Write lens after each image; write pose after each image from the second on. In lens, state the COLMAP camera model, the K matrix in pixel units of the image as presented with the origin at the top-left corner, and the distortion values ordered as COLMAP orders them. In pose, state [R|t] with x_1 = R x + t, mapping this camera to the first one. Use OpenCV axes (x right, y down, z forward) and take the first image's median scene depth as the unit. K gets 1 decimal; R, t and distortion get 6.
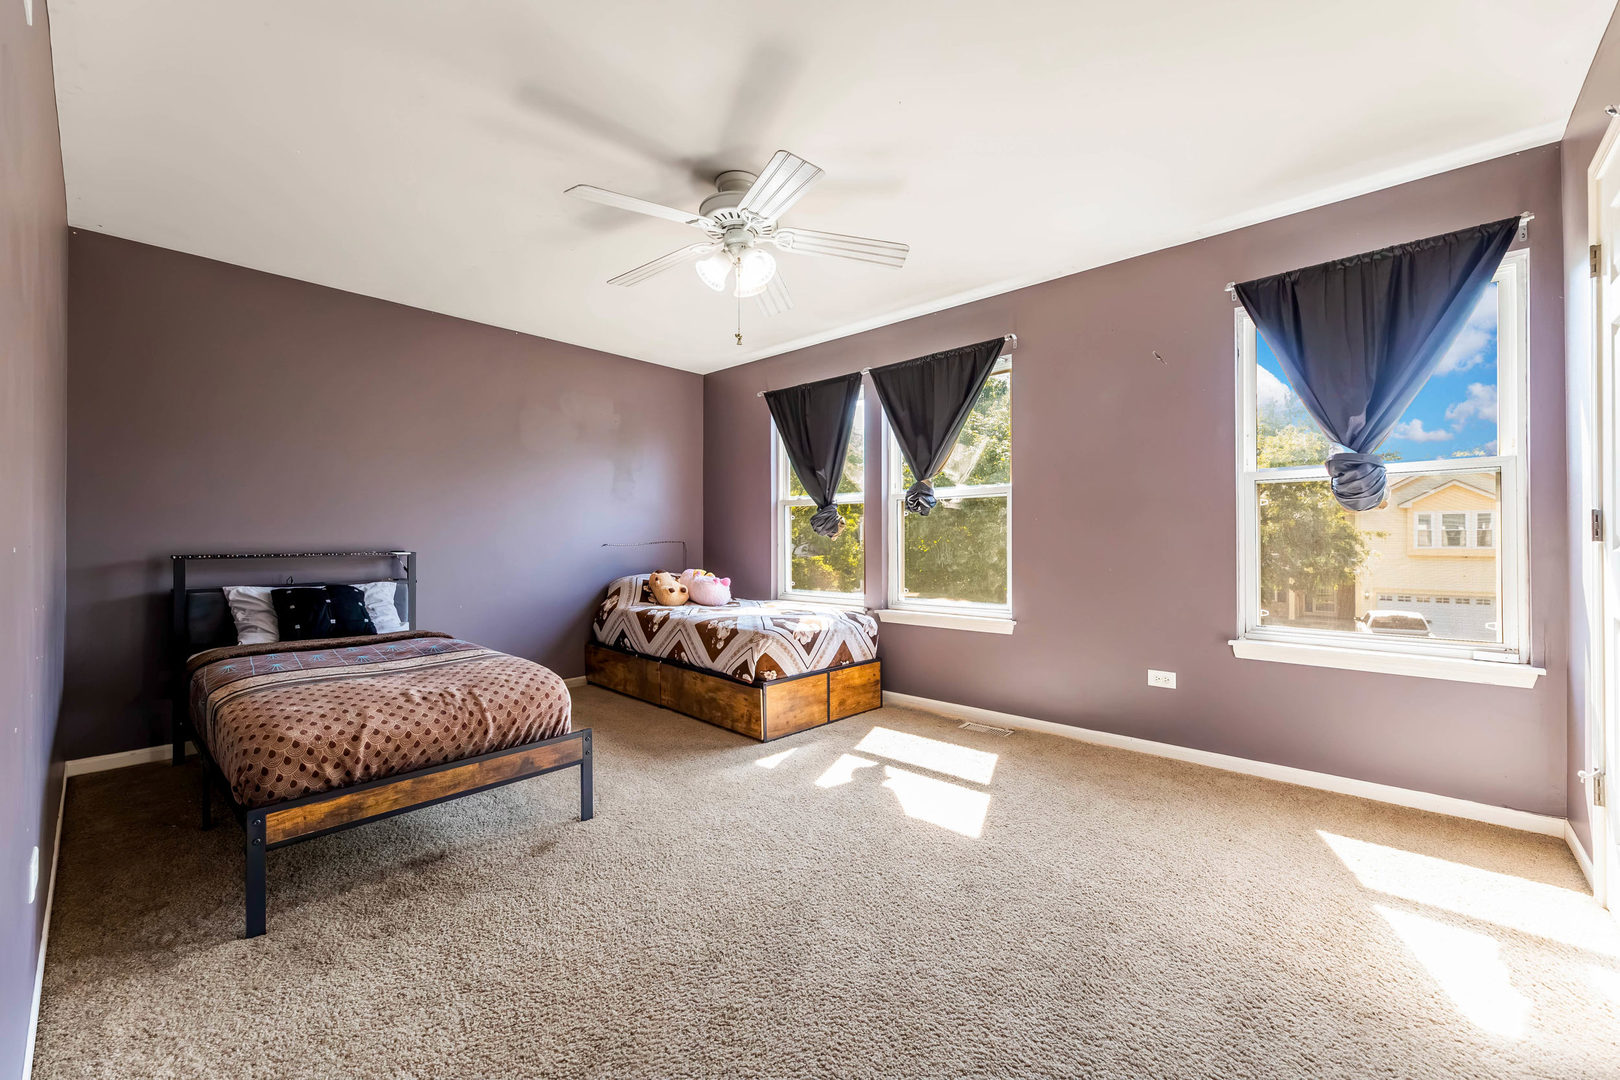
lens RADIAL K [[655.6, 0, 811.7], [0, 655.6, 530.1], [0, 0, 1]] dist [-0.000155, -0.000021]
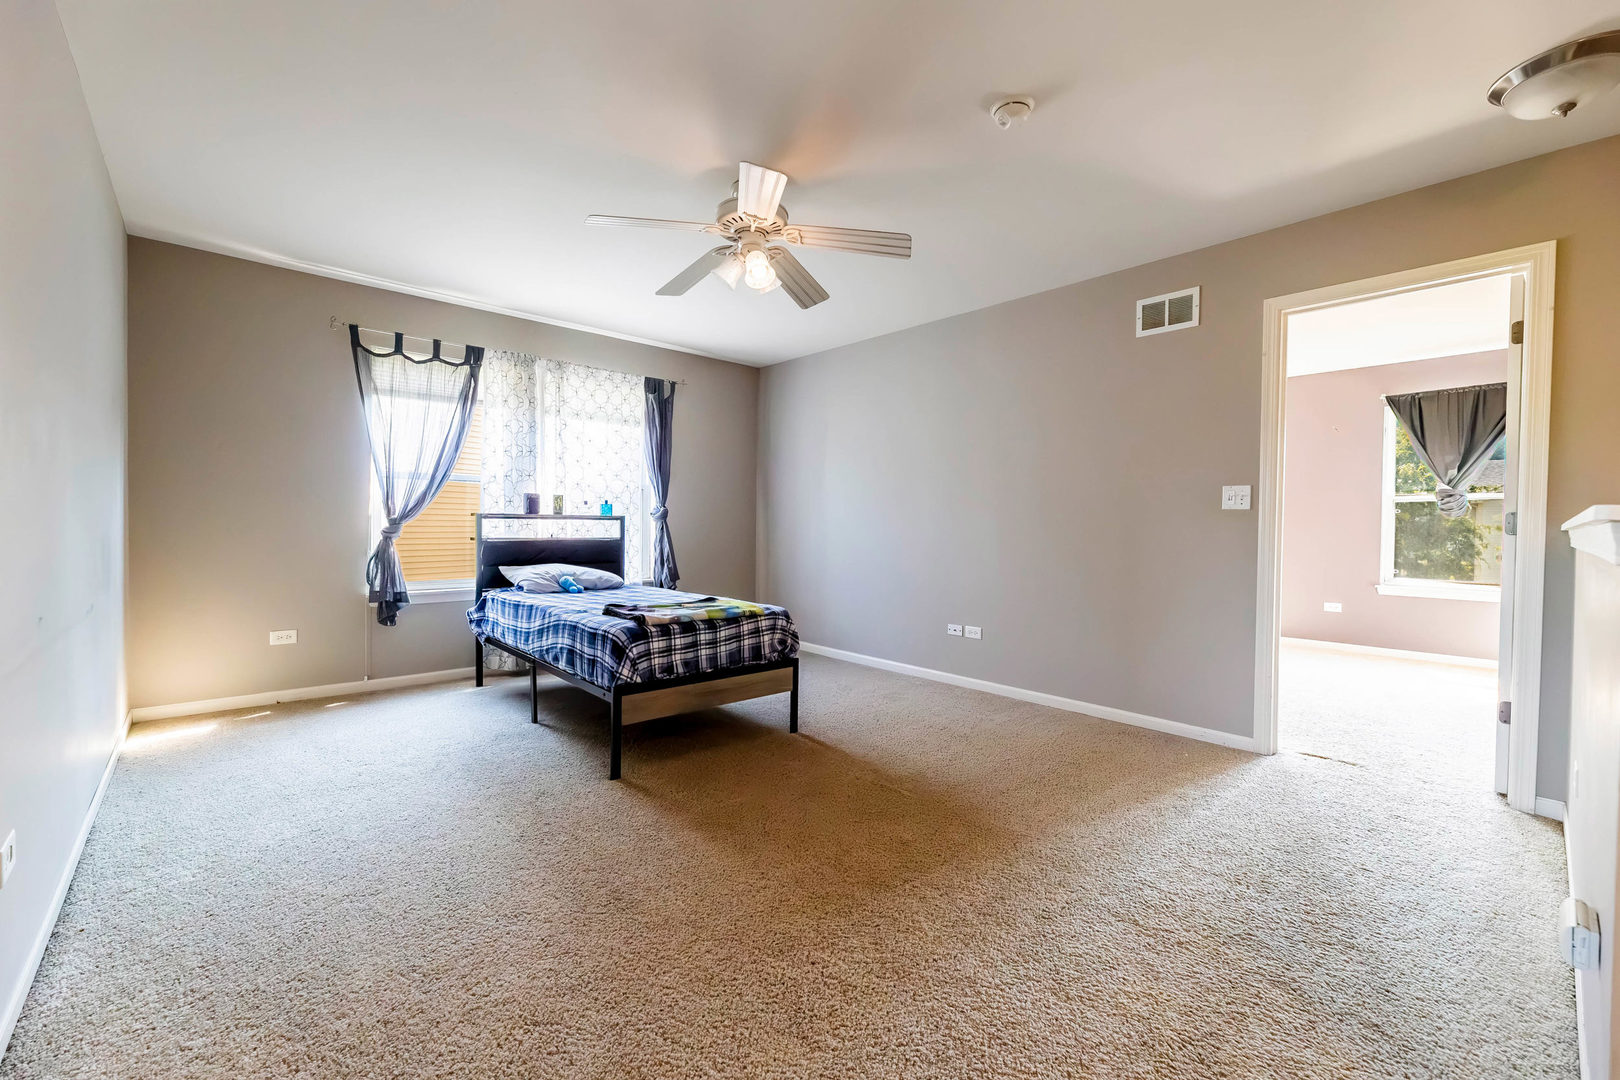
lens RADIAL K [[655.6, 0, 809.0], [0, 655.6, 543.9], [0, 0, 1]] dist [-0.000155, -0.000021]
pose [[0.994433, 0.012796, -0.104586, -0.801602], [-0.008553, 0.999126, 0.040918, -0.016543], [0.105019, -0.039795, 0.993674, -1.063467]]
